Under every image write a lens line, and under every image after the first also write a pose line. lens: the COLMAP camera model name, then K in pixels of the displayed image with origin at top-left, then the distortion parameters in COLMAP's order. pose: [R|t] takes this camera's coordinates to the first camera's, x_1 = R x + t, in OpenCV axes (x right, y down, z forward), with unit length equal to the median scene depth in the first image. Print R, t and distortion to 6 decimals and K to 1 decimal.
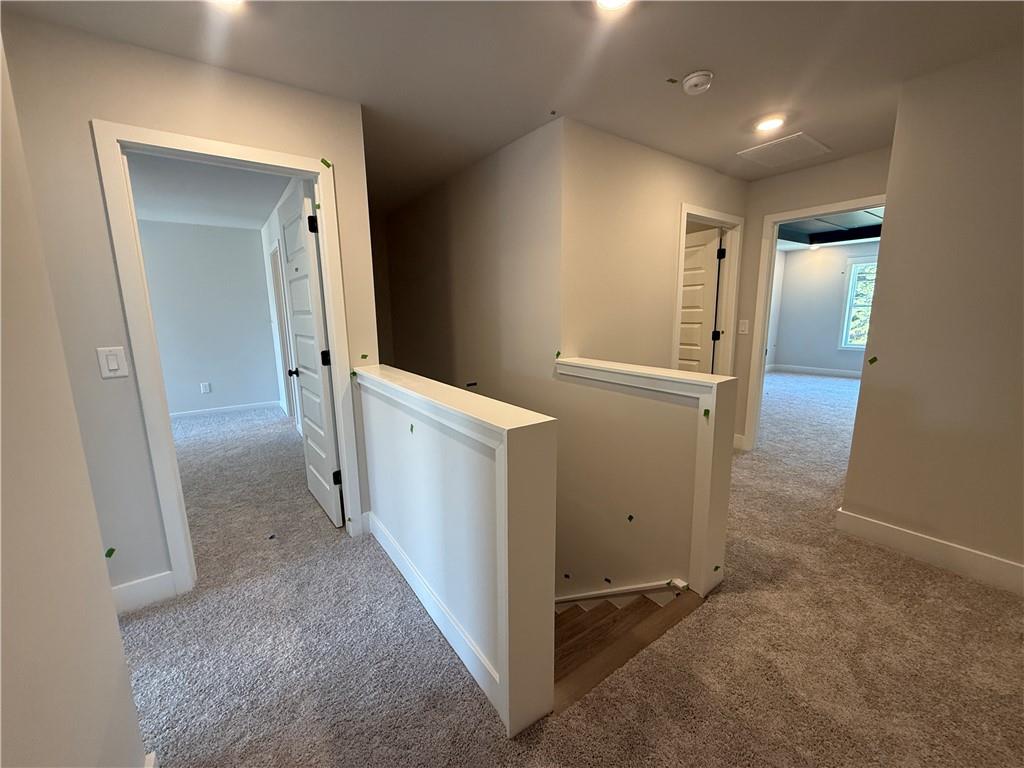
lens RADIAL K [[409.2, 0, 510.9], [0, 409.2, 384.6], [0, 0, 1]] dist [-0.001502, 0.001030]
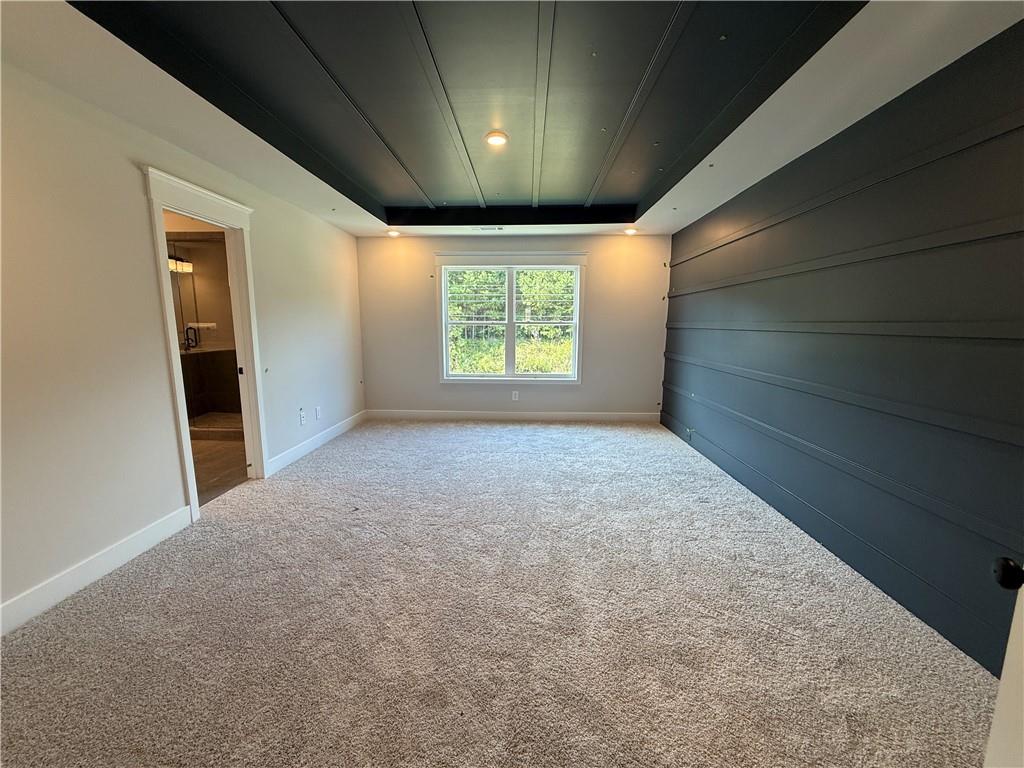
lens RADIAL K [[409.2, 0, 507.8], [0, 409.2, 383.9], [0, 0, 1]] dist [-0.001502, 0.001030]
pose [[0.619643, -0.100220, 0.778459, 0.631036], [0.129255, 0.991303, 0.024737, -0.175157], [-0.774168, 0.085291, 0.627207, 0.918464]]
